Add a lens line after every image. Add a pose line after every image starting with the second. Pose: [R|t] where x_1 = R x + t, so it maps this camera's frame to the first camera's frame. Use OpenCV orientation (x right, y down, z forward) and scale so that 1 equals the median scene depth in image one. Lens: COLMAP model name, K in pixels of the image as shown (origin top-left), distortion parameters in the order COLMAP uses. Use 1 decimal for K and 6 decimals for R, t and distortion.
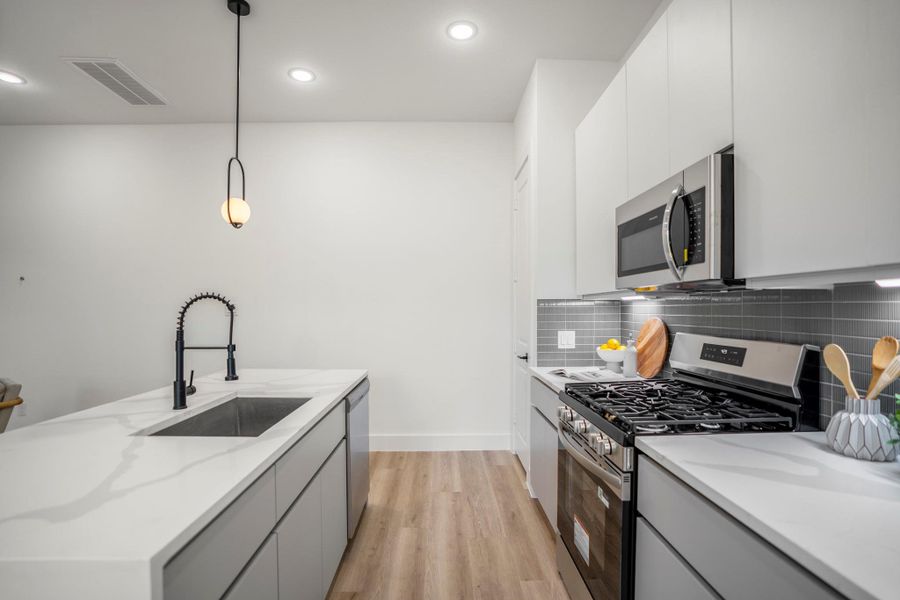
lens RADIAL K [[419.8, 0, 448.4], [0, 419.8, 314.4], [0, 0, 1]] dist [-0.068849, 0.026653]
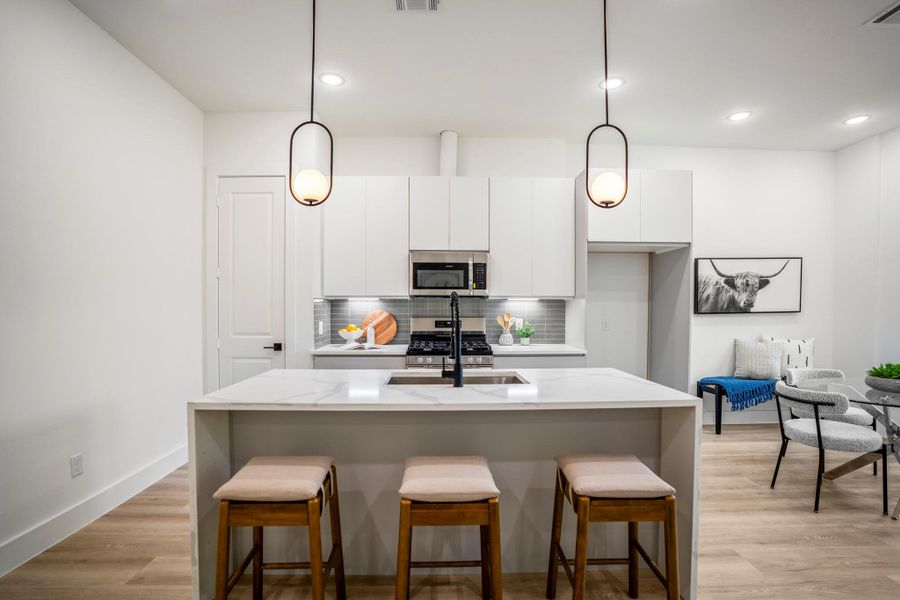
lens RADIAL K [[425.7, 0, 446.5], [0, 425.7, 313.1], [0, 0, 1]] dist [-0.070633, 0.027820]
pose [[-0.003670, -0.016111, 0.999863, -1.534117], [0.008825, 0.999831, 0.016143, -0.008433], [-0.999954, 0.008883, -0.003528, 0.833285]]
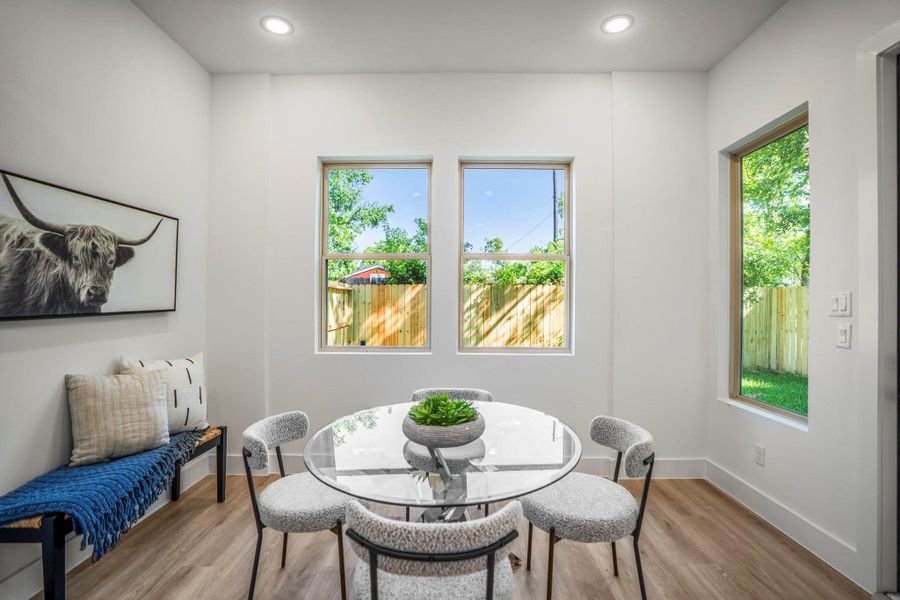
lens RADIAL K [[420.7, 0, 450.4], [0, 420.7, 303.2], [0, 0, 1]] dist [-0.067380, 0.026655]
pose [[-0.999520, -0.004658, 0.030618, -0.249250], [-0.004321, 0.999930, 0.011053, -0.003258], [-0.030668, 0.010915, -0.999470, 0.196331]]
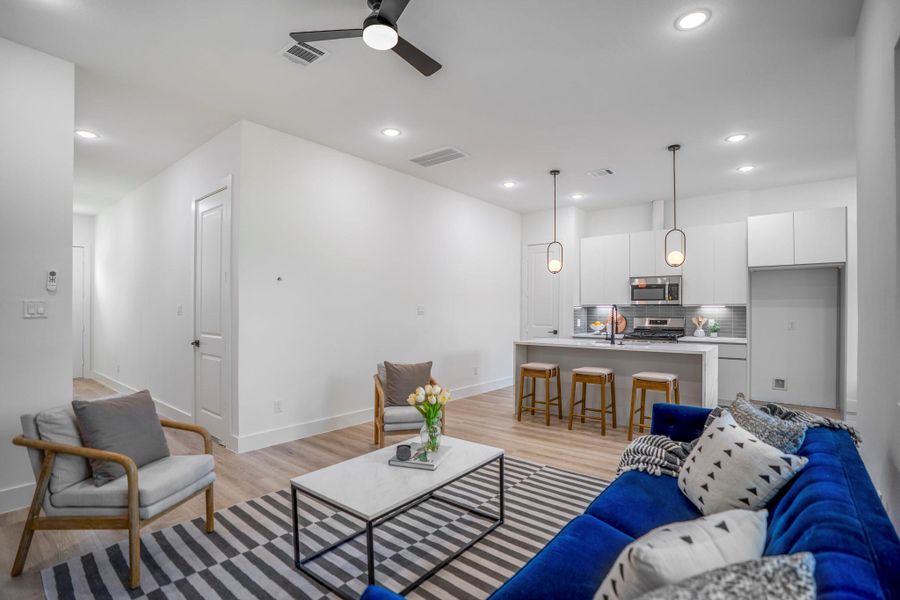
lens RADIAL K [[425.7, 0, 446.5], [0, 425.7, 313.1], [0, 0, 1]] dist [-0.070633, 0.027820]
pose [[0.651207, -0.003704, 0.758891, -2.966704], [0.006369, 0.999980, -0.000585, -0.000147], [-0.758874, 0.005214, 0.651217, -0.046252]]
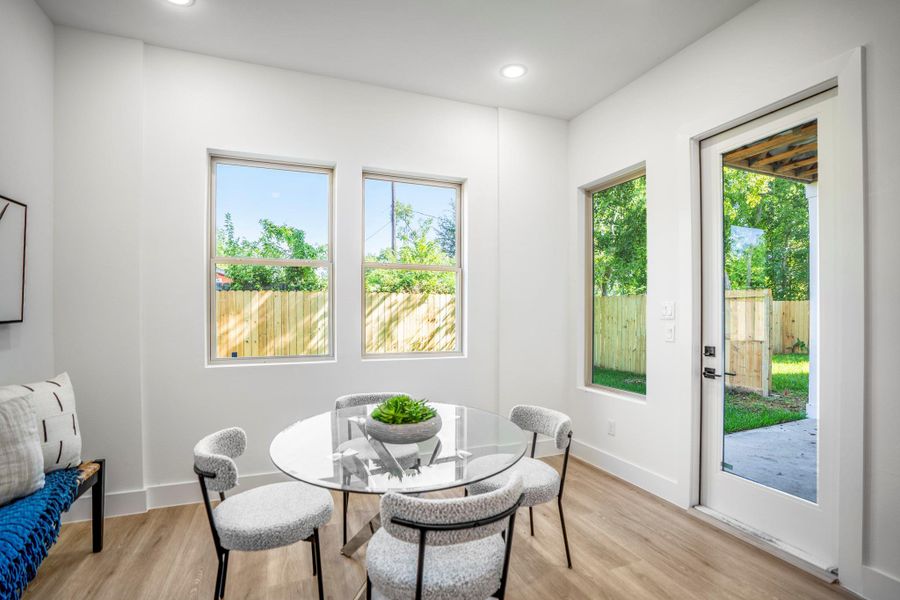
lens RADIAL K [[425.7, 0, 446.5], [0, 425.7, 313.1], [0, 0, 1]] dist [-0.070633, 0.027820]
pose [[-0.936318, 0.000858, -0.351151, 0.028220], [-0.004578, 0.999882, 0.014652, -0.002740], [0.351122, 0.015327, -0.936204, 0.247033]]
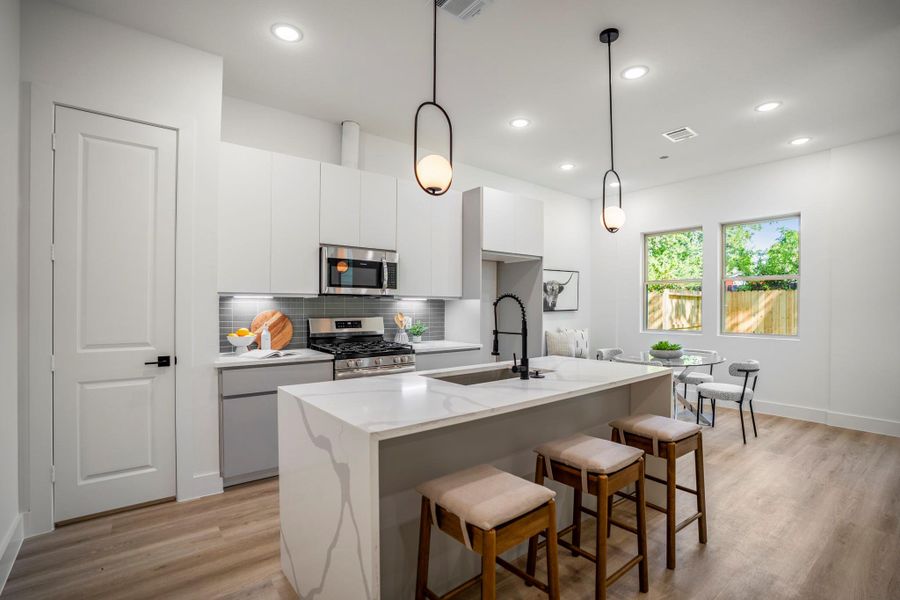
lens RADIAL K [[421.8, 0, 449.9], [0, 421.8, 305.7], [0, 0, 1]] dist [-0.070359, 0.027591]
pose [[-0.604231, -0.001215, 0.796808, -1.286975], [0.005074, 0.999973, 0.005372, -0.016138], [-0.796793, 0.007289, -0.604208, 1.622182]]
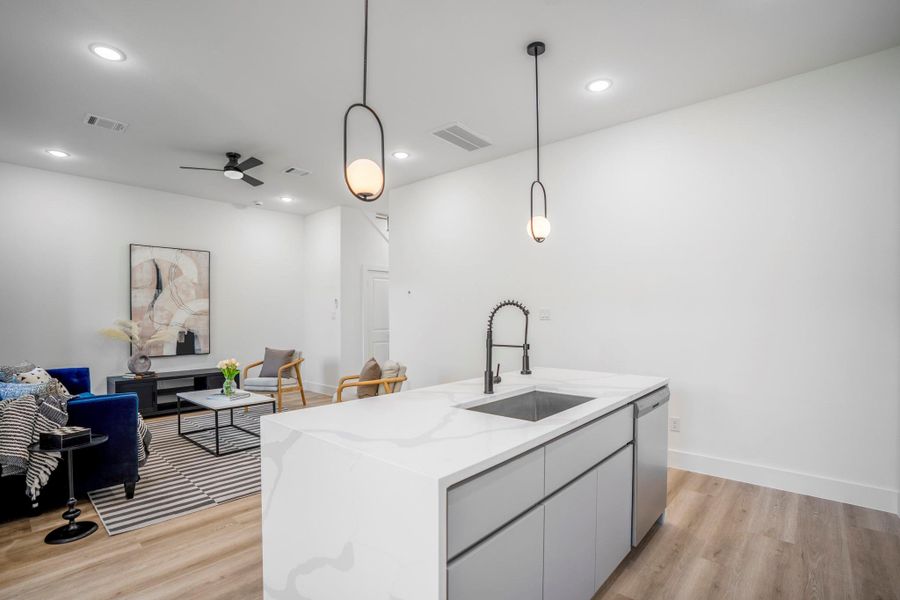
lens RADIAL K [[431.2, 0, 441.3], [0, 431.2, 317.2], [0, 0, 1]] dist [-0.074132, 0.029101]
pose [[0.728148, 0.002759, -0.685414, 0.113040], [-0.005132, 0.999986, -0.001427, -0.000324], [0.685400, 0.004557, 0.728152, -0.050711]]
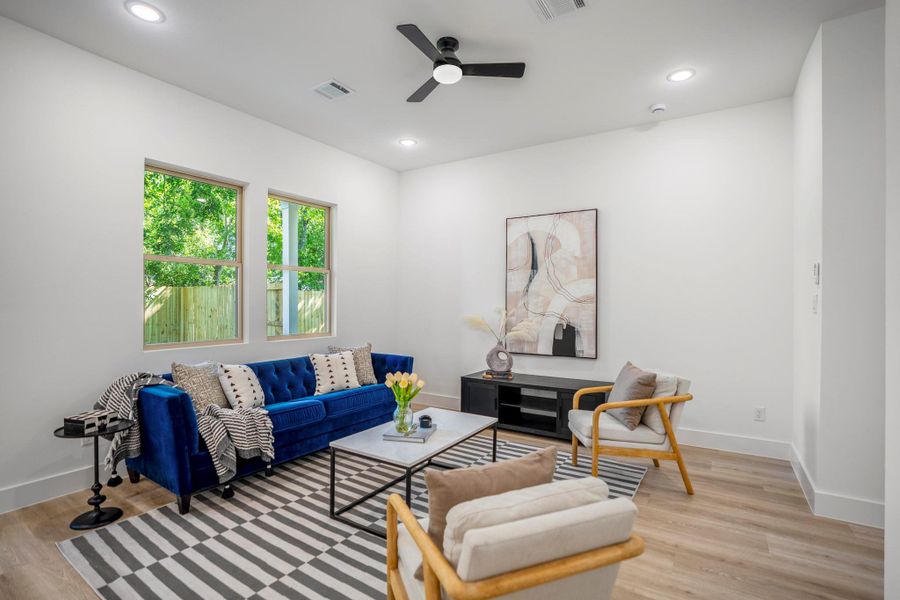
lens RADIAL K [[428.3, 0, 452.0], [0, 428.3, 304.4], [0, 0, 1]] dist [-0.043826, 0.000768]
pose [[-0.555854, 0.002858, -0.831275, -1.074235], [-0.011533, 0.999871, 0.011150, -0.016216], [0.831200, 0.015785, -0.555750, 1.611303]]
